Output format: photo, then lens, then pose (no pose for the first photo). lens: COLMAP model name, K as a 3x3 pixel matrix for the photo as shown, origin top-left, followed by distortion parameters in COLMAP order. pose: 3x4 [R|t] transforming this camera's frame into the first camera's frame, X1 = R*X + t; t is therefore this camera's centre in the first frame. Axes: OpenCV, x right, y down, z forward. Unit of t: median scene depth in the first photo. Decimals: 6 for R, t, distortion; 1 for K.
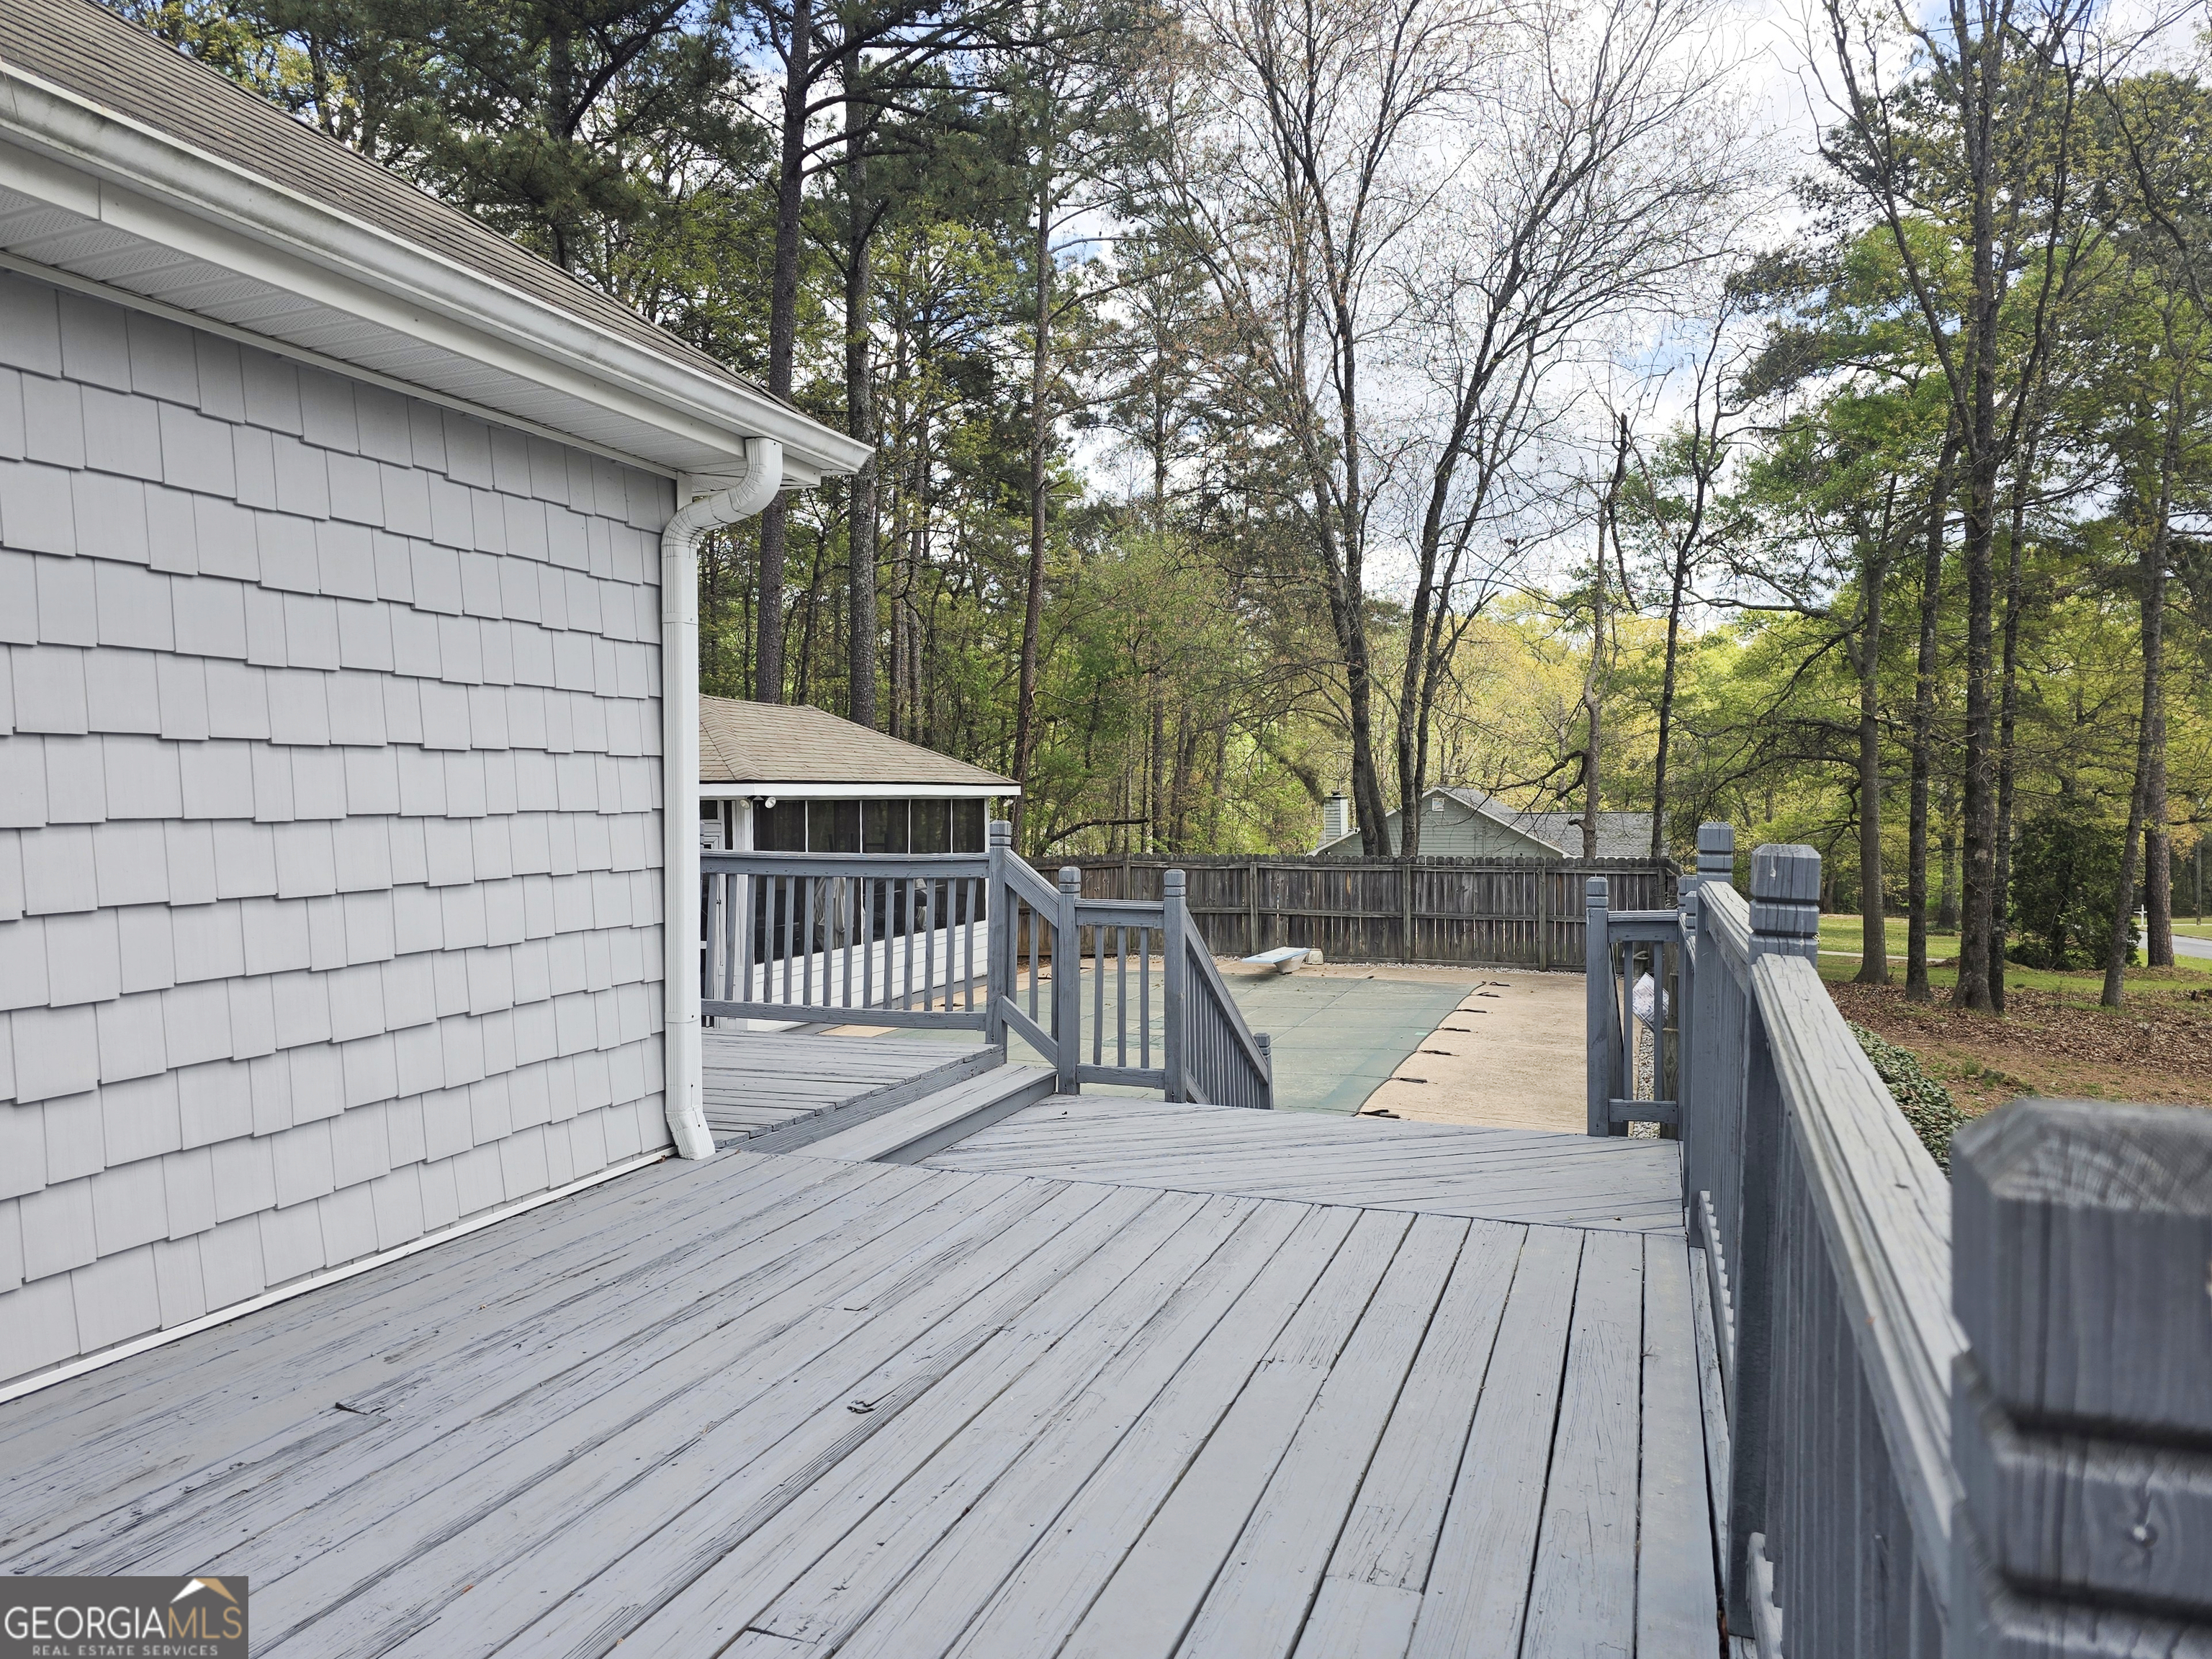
lens RADIAL K [[1498.8, 0, 1112.8], [0, 1498.8, 824.8], [0, 0, 1]] dist [0.068744, -0.061179]
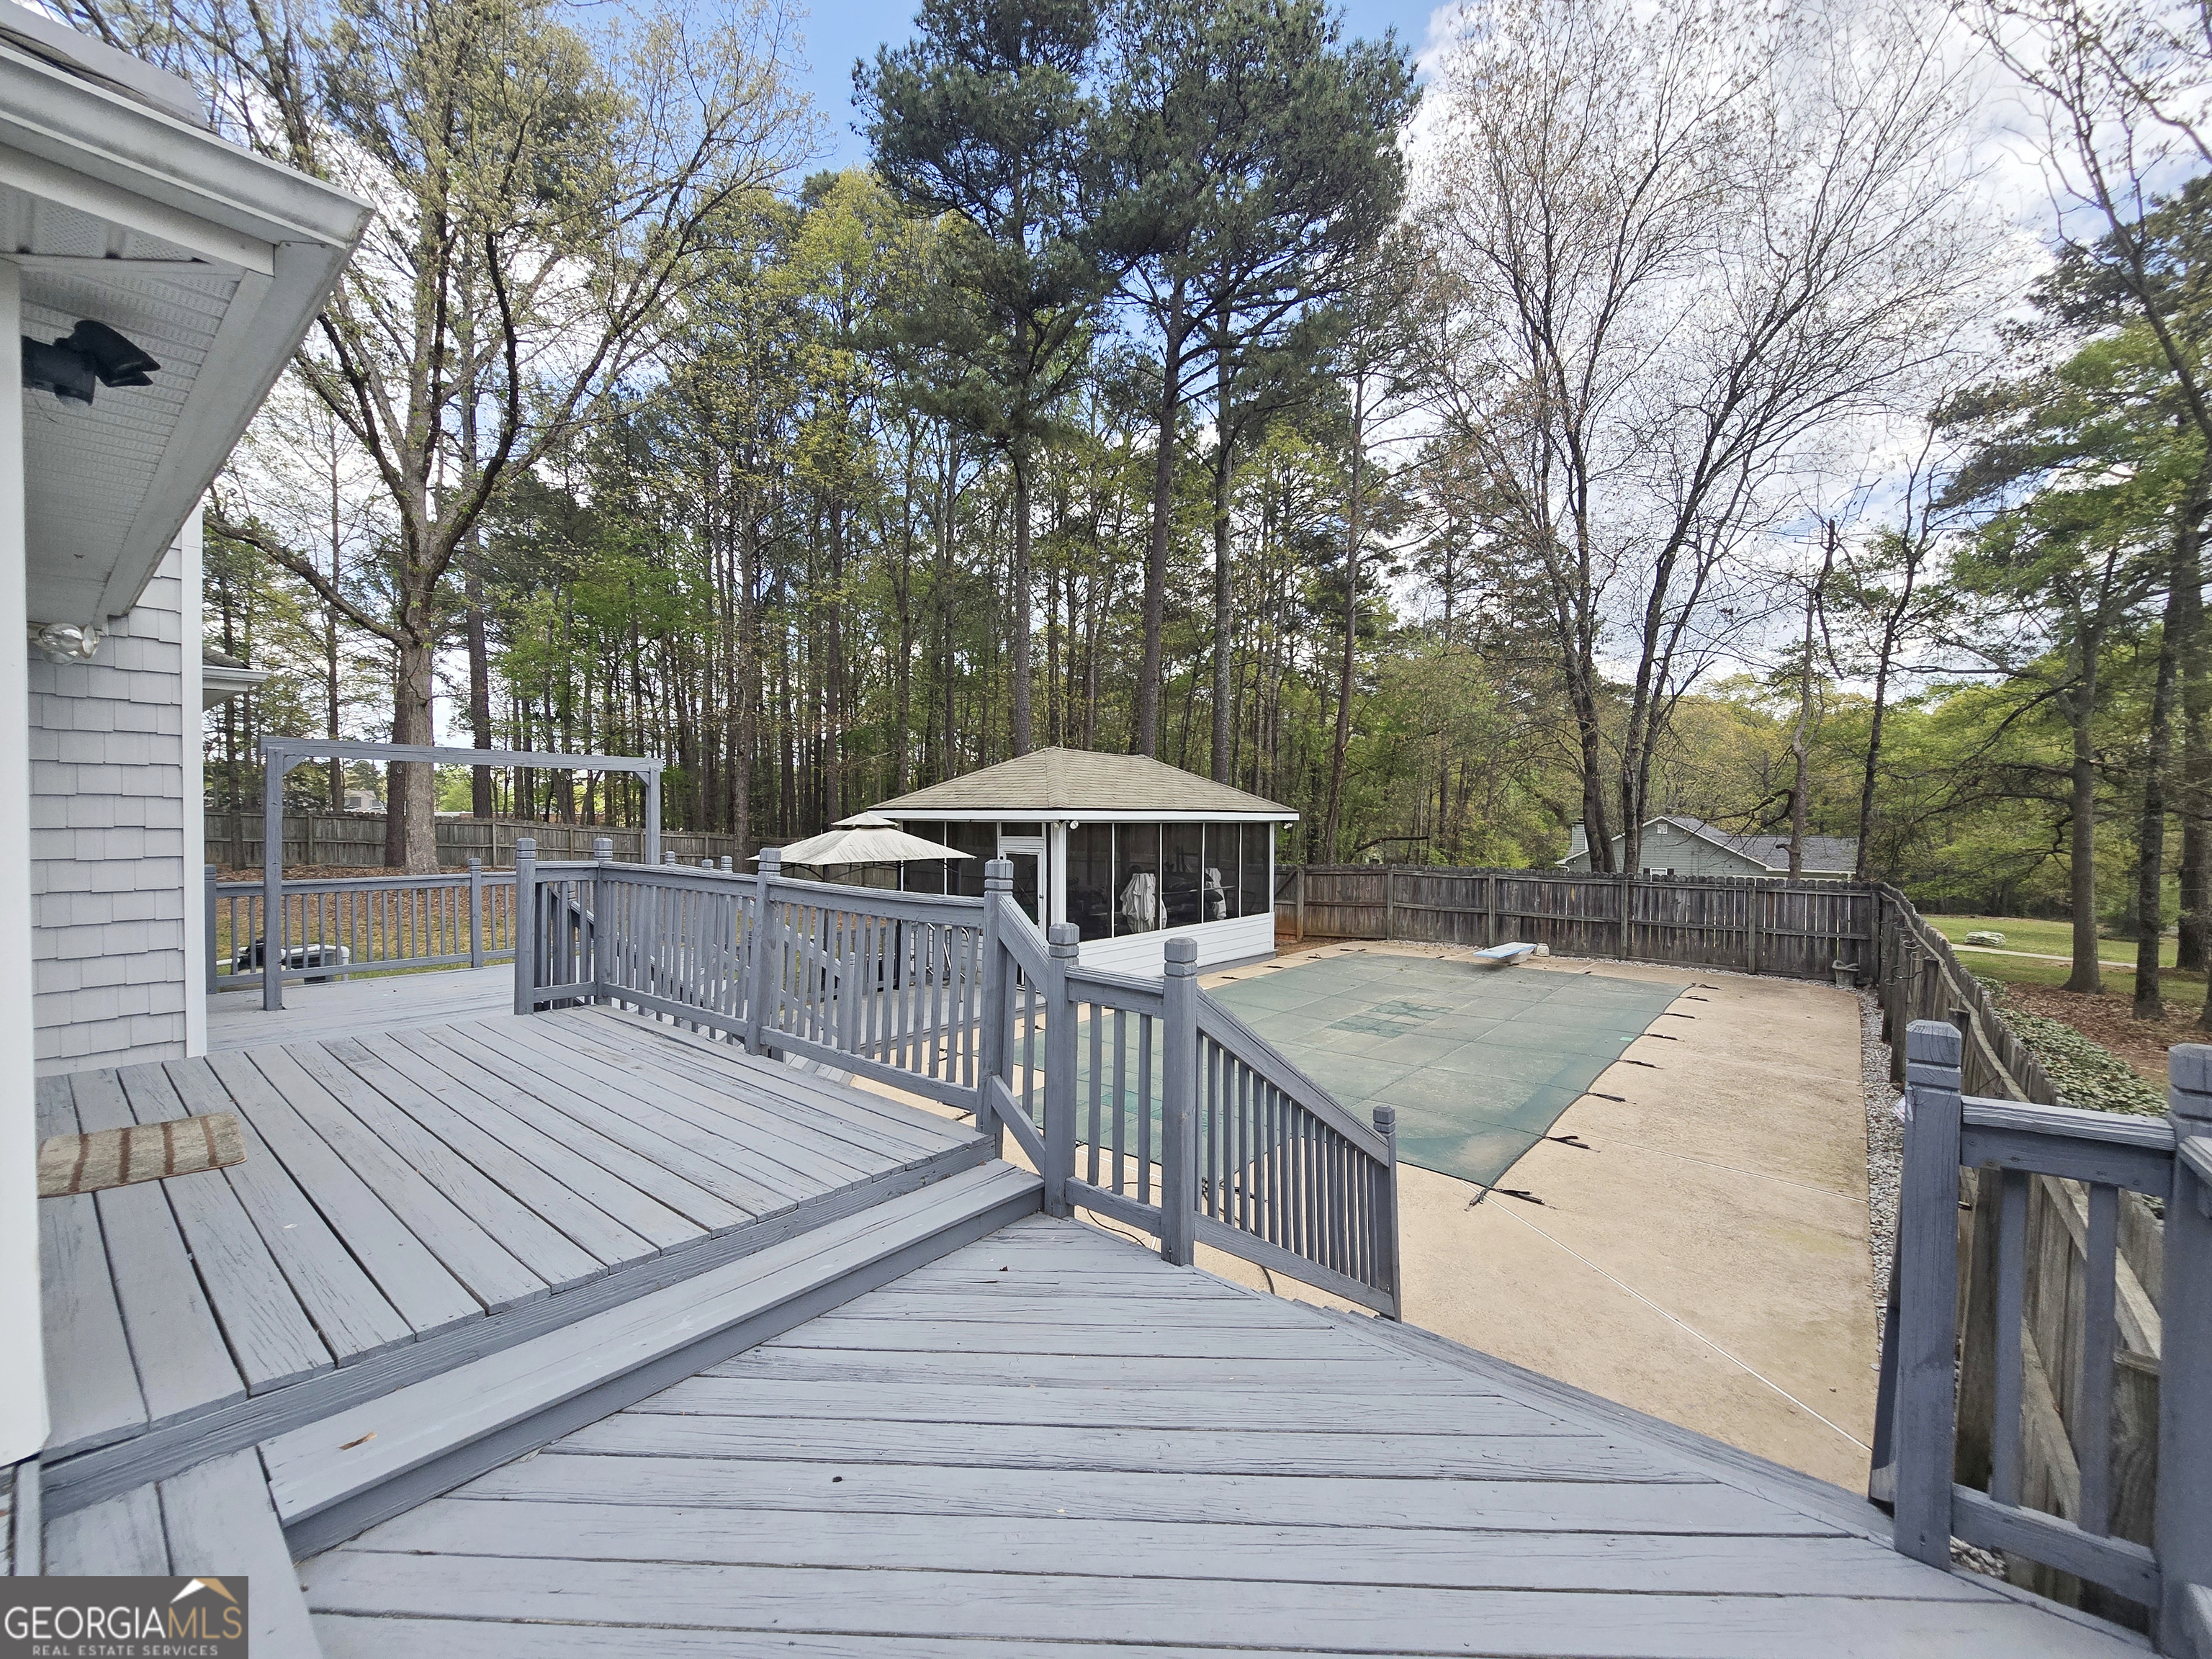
lens RADIAL K [[921.4, 0, 1090.1], [0, 921.4, 837.4], [0, 0, 1]] dist [-0.010988, 0.003657]
pose [[0.941051, 0.017422, -0.337815, 0.025881], [-0.016906, 0.999847, 0.004471, -0.003265], [0.337841, 0.001503, 0.941202, 0.100463]]
